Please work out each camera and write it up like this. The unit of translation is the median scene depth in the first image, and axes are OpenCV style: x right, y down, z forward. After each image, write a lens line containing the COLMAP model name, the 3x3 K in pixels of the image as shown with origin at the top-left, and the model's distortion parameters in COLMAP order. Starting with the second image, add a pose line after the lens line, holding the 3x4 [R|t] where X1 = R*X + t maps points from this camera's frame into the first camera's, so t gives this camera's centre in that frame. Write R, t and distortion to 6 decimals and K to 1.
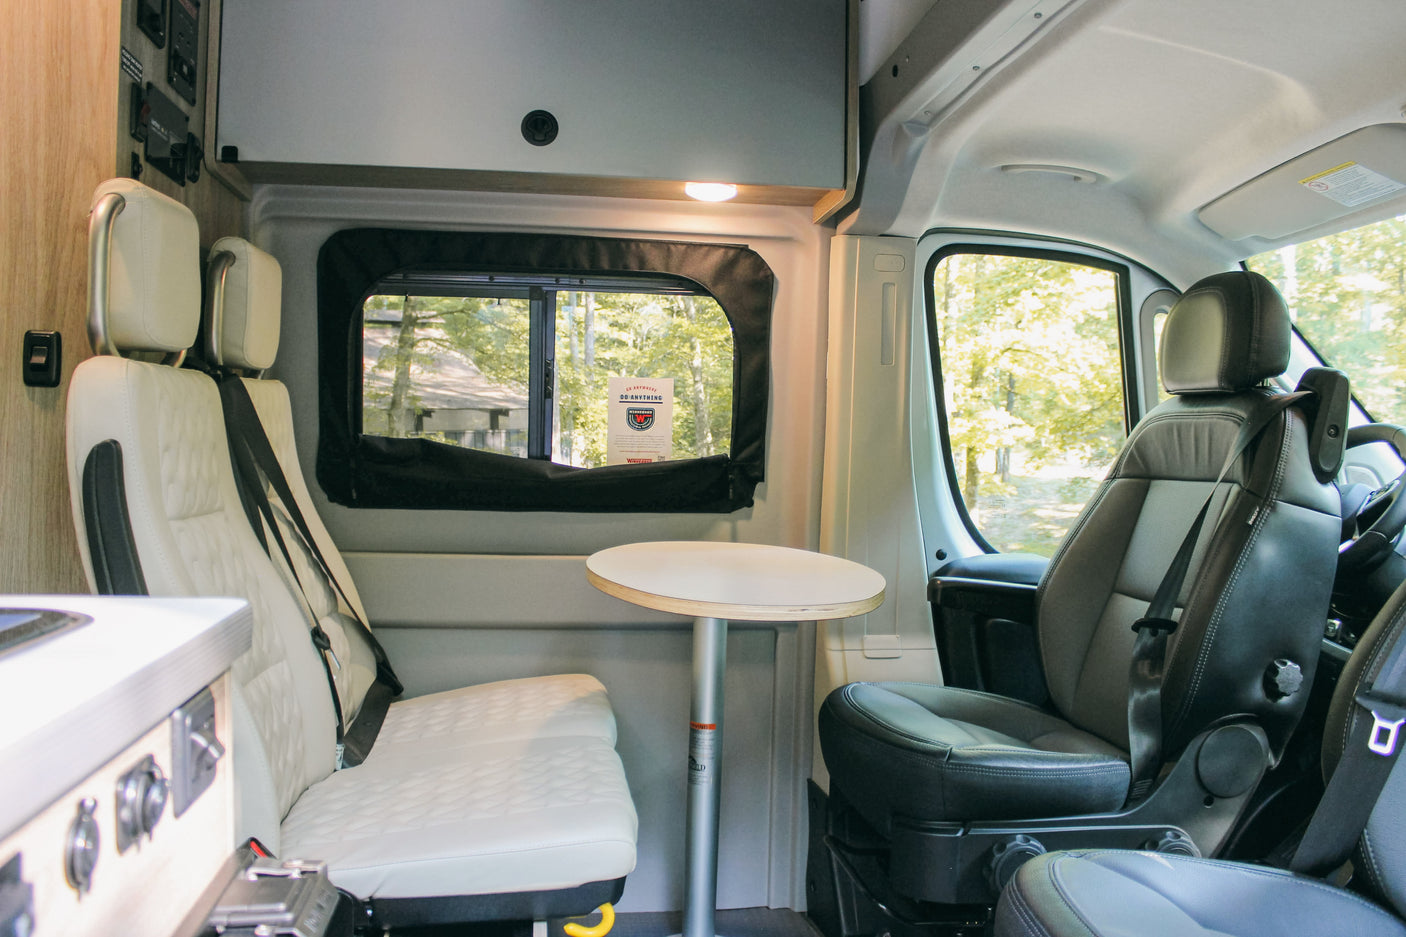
lens RADIAL K [[1221.5, 0, 703.0], [0, 1221.5, 468.5], [0, 0, 1]] dist [-0.105718, 0.167914]
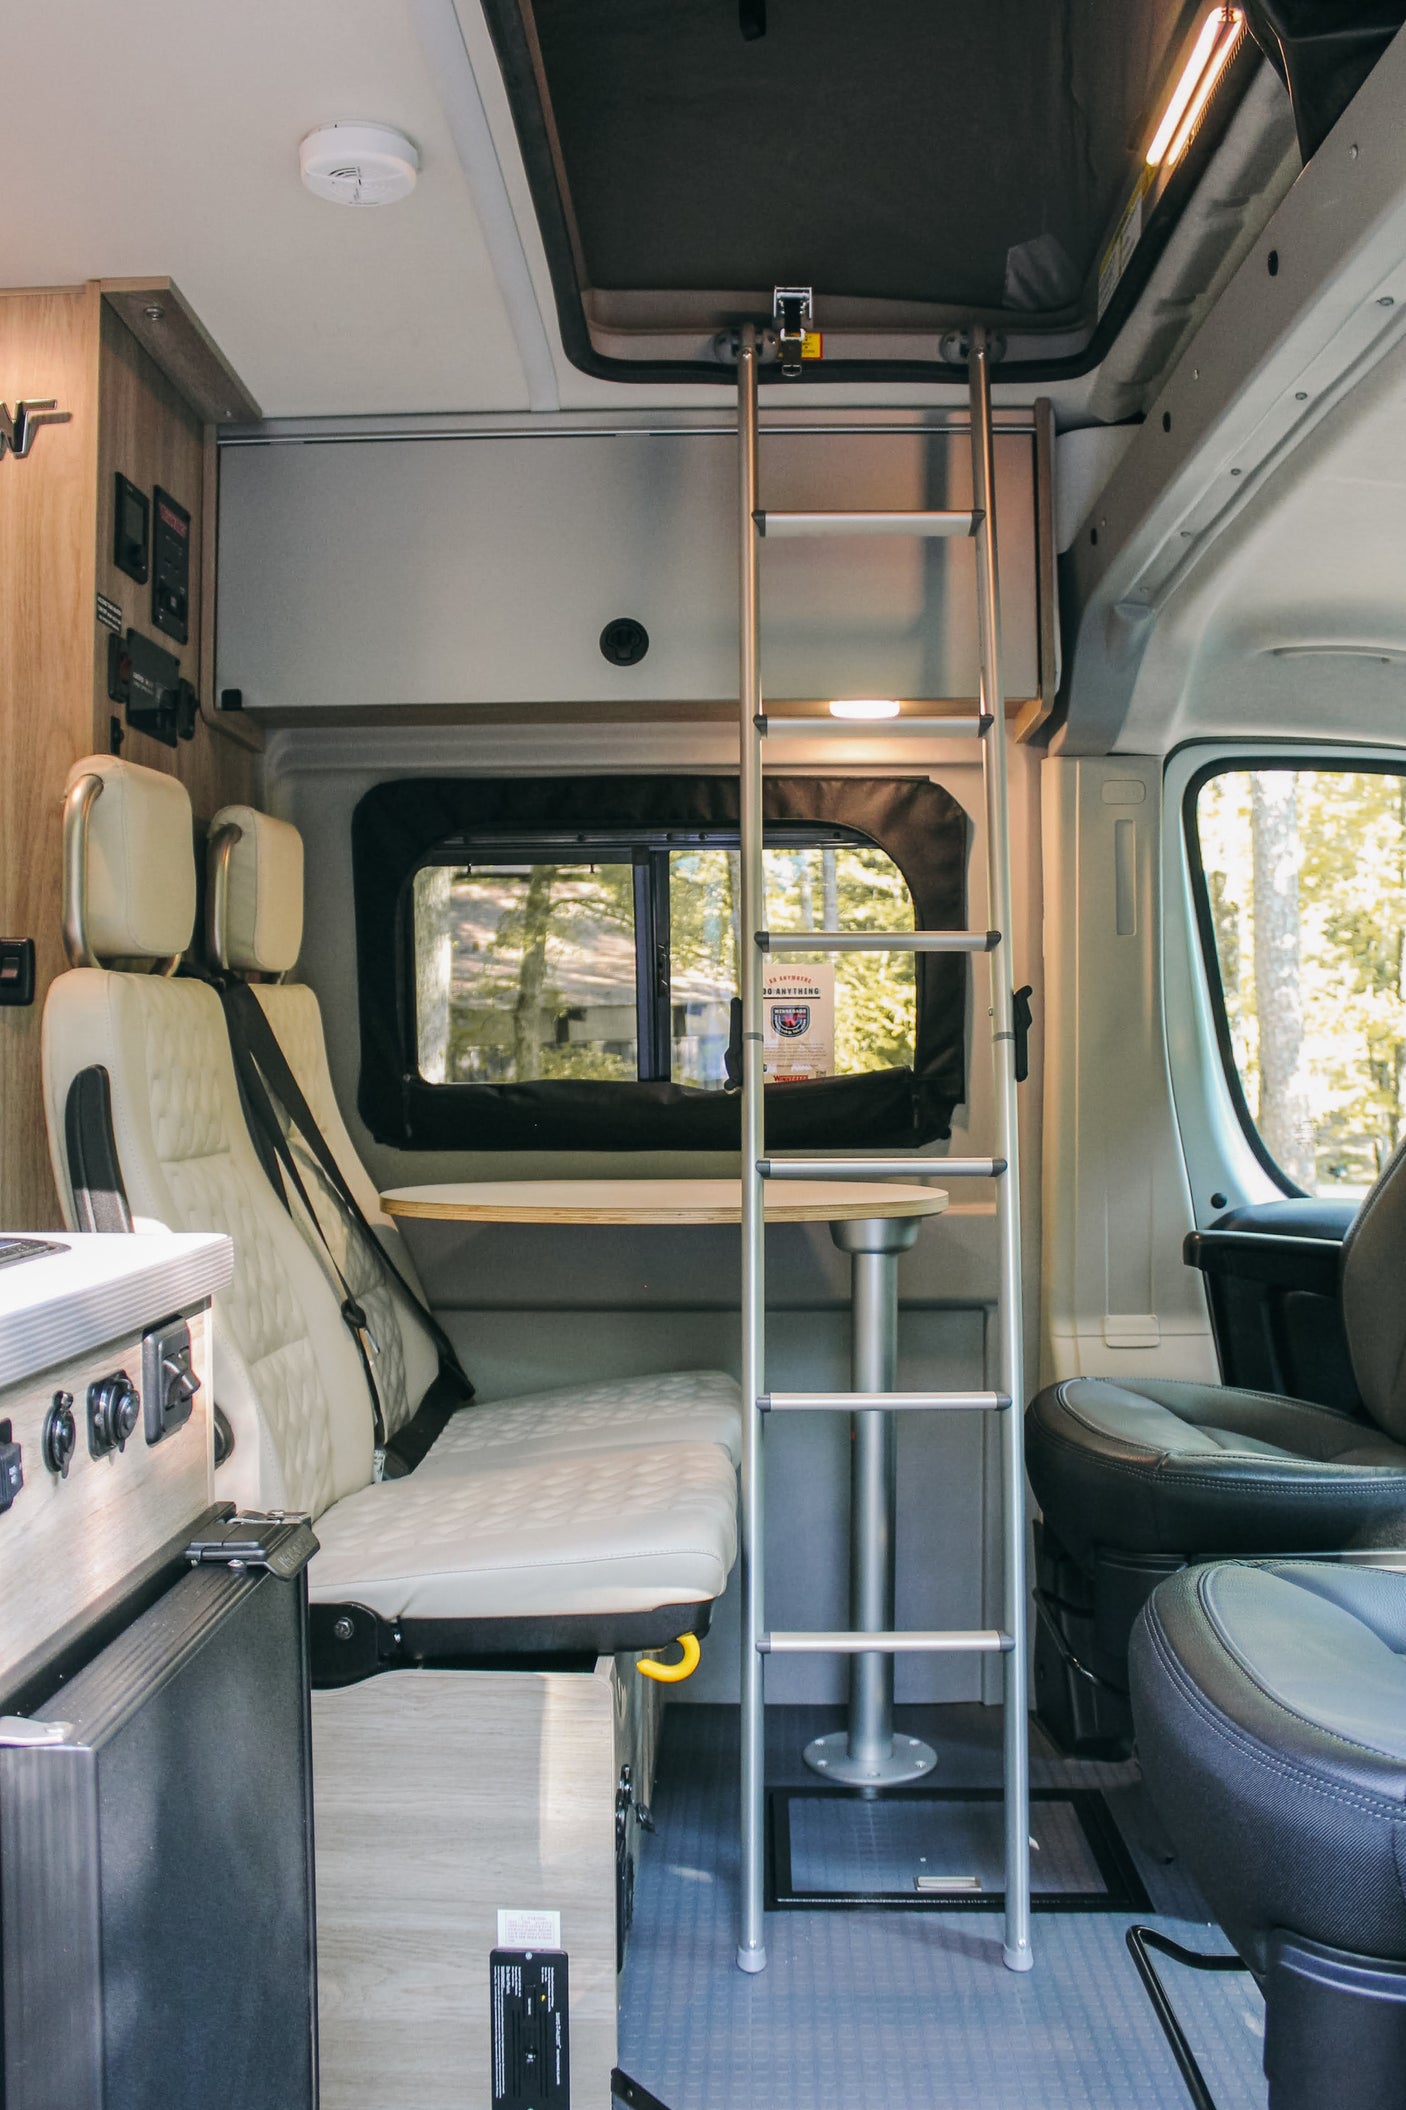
lens RADIAL K [[1936.3, 0, 703.0], [0, 1936.3, 1055.0], [0, 0, 1]] dist [-0.004469, 0.001050]
pose [[0.987050, -0.026341, -0.158233, 0.107006], [0.023210, 0.999497, -0.021603, 0.004913], [0.158722, 0.017650, 0.987166, -0.200092]]
